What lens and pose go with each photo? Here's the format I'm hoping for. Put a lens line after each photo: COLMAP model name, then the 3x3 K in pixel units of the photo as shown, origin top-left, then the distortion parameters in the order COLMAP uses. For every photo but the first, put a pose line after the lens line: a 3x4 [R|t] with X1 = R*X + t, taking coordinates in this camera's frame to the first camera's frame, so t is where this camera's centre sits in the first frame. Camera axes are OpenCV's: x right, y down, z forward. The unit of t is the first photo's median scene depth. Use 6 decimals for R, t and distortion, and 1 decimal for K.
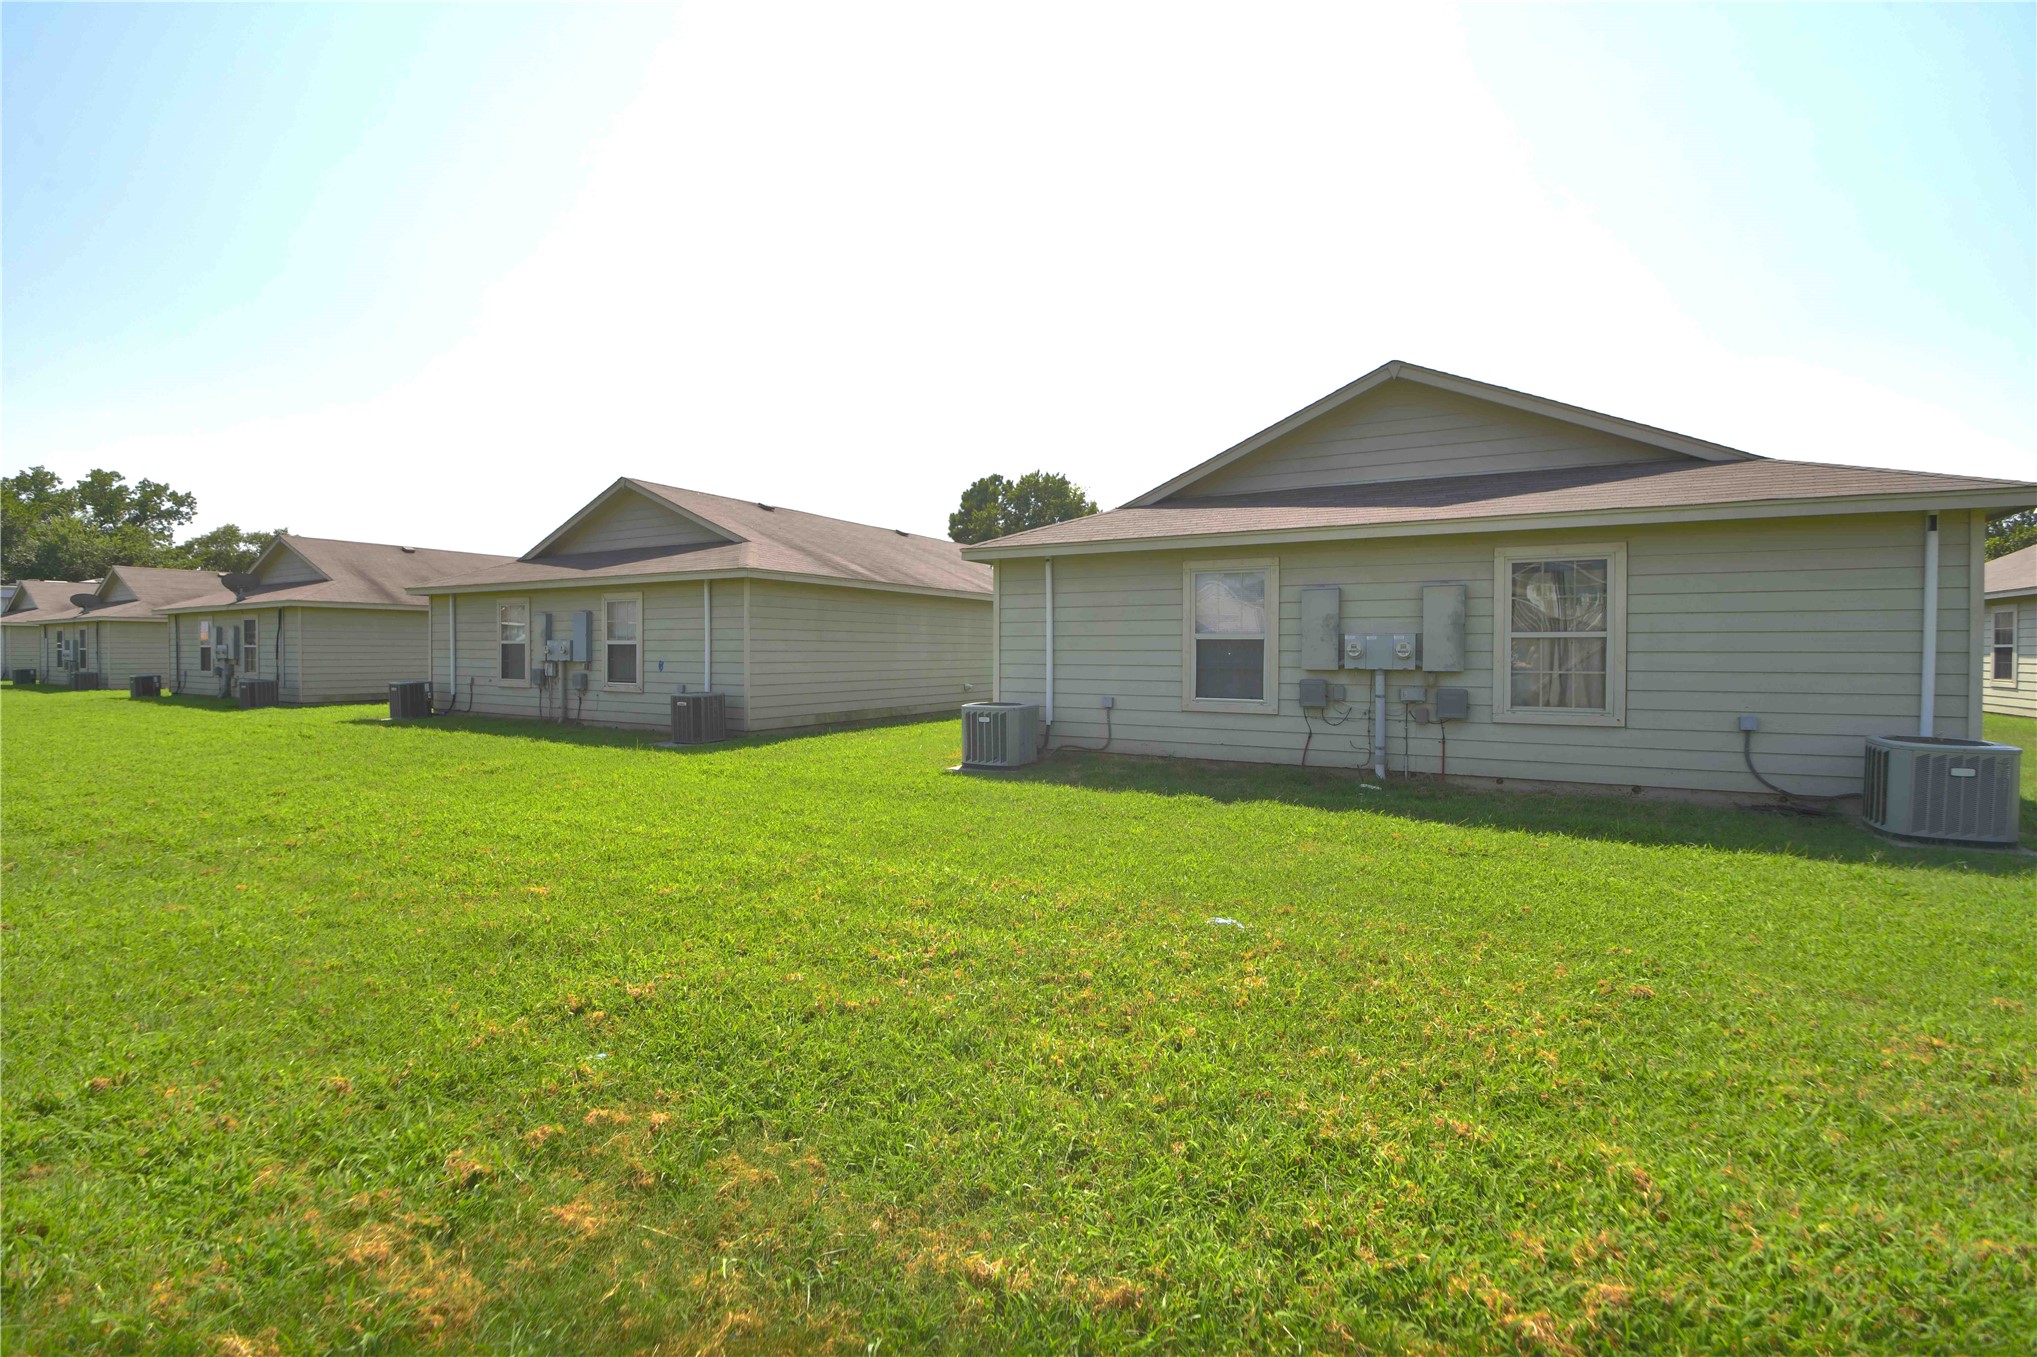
lens RADIAL K [[863.0, 0, 999.5], [0, 863.0, 674.7], [0, 0, 1]] dist [-0.031704, -0.005228]
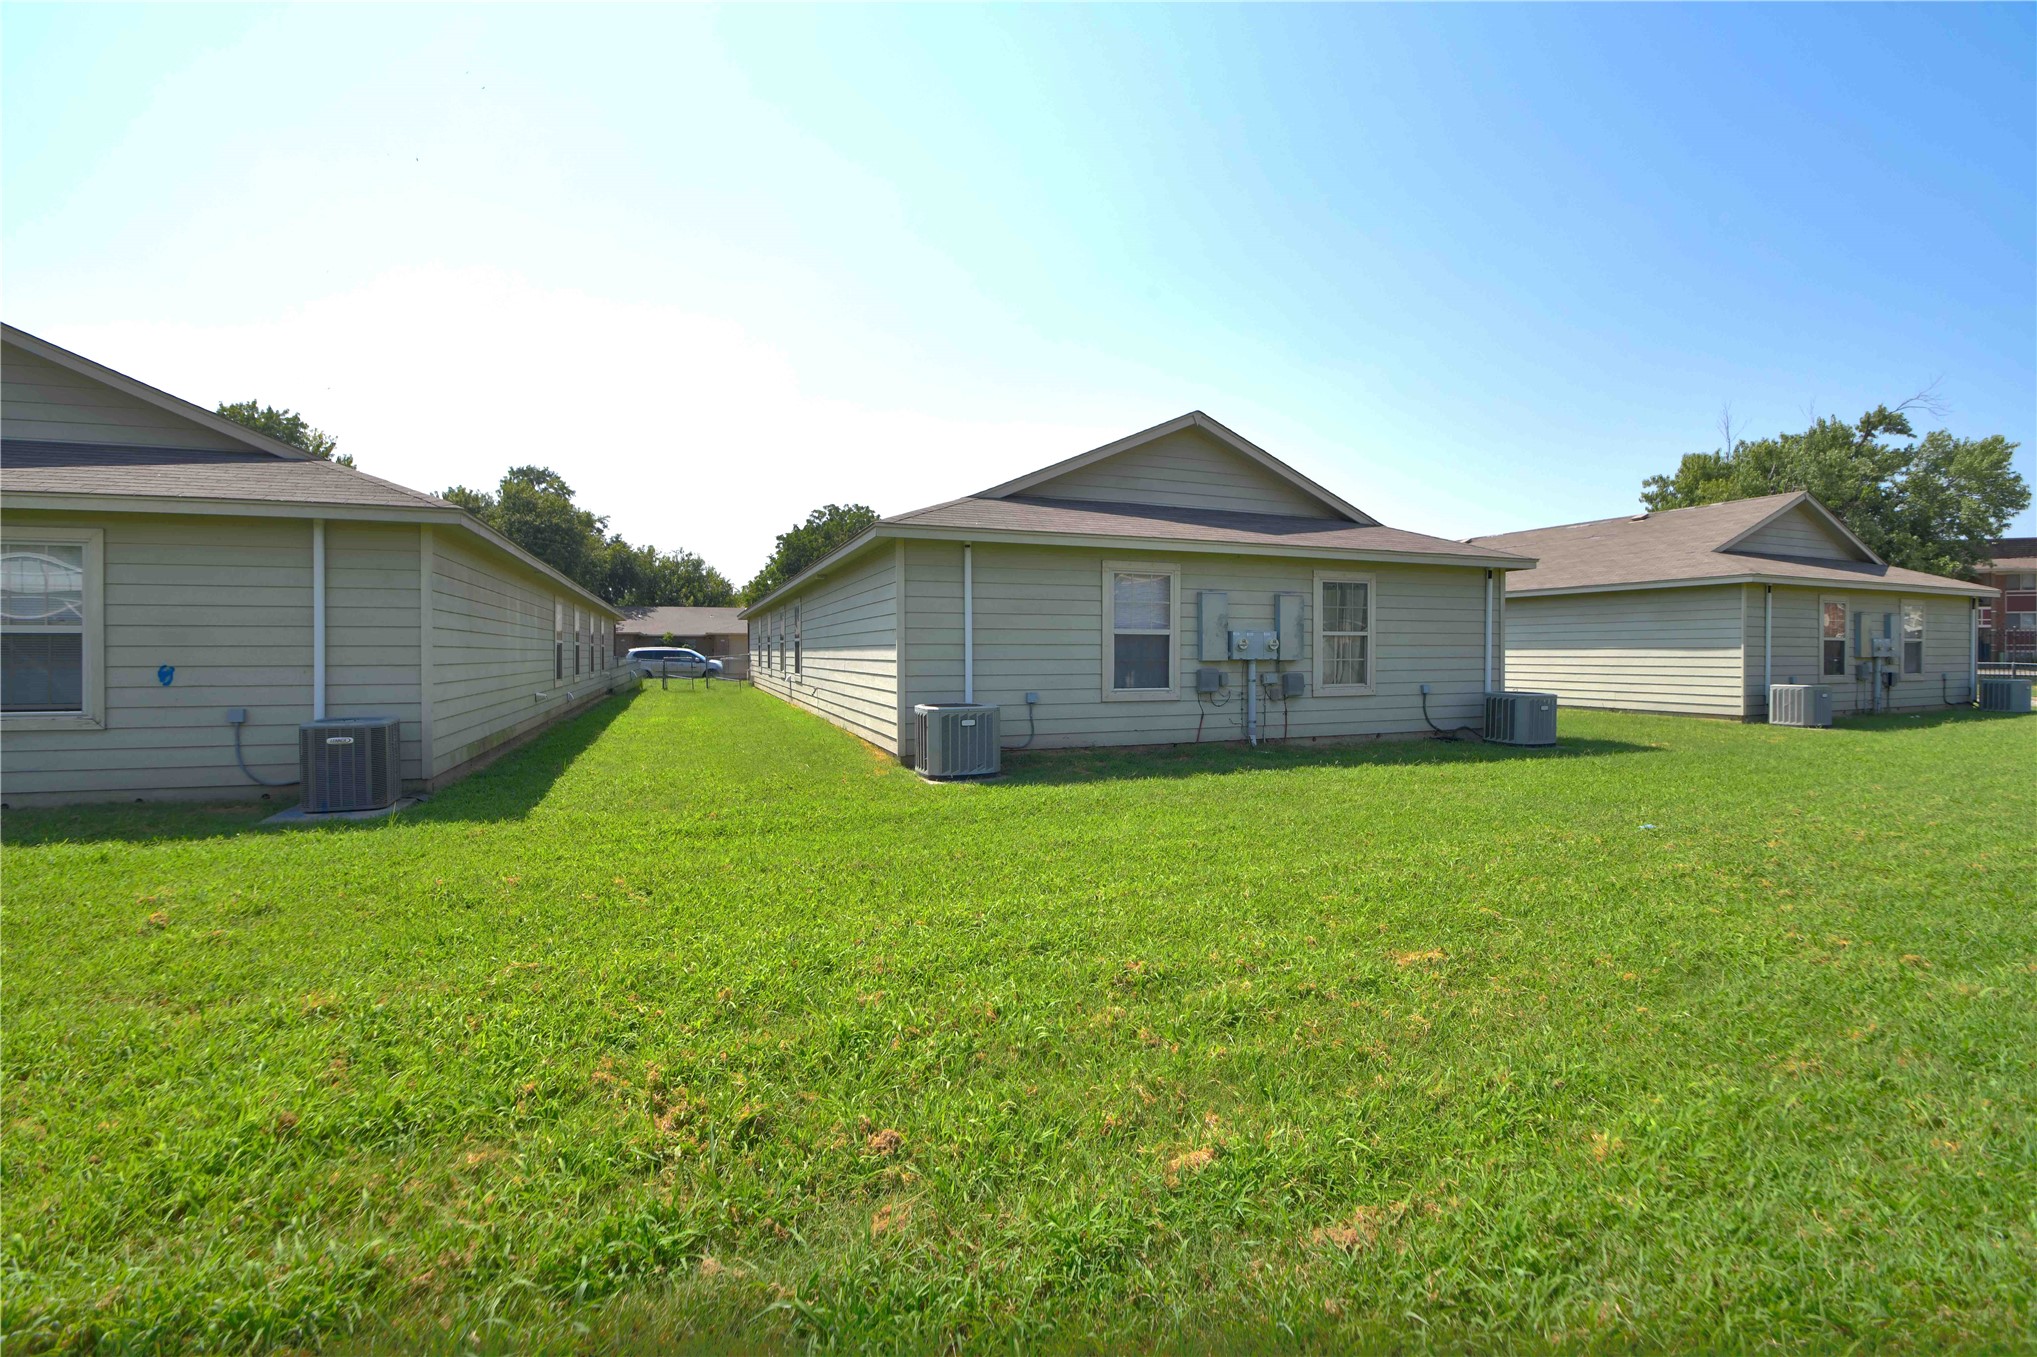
lens RADIAL K [[863.0, 0, 1005.0], [0, 863.0, 662.9], [0, 0, 1]] dist [-0.031704, -0.005228]
pose [[0.634684, -0.015658, 0.772613, -0.723000], [0.022573, 0.999744, 0.001717, -0.010832], [-0.772442, 0.016350, 0.634875, 0.449905]]
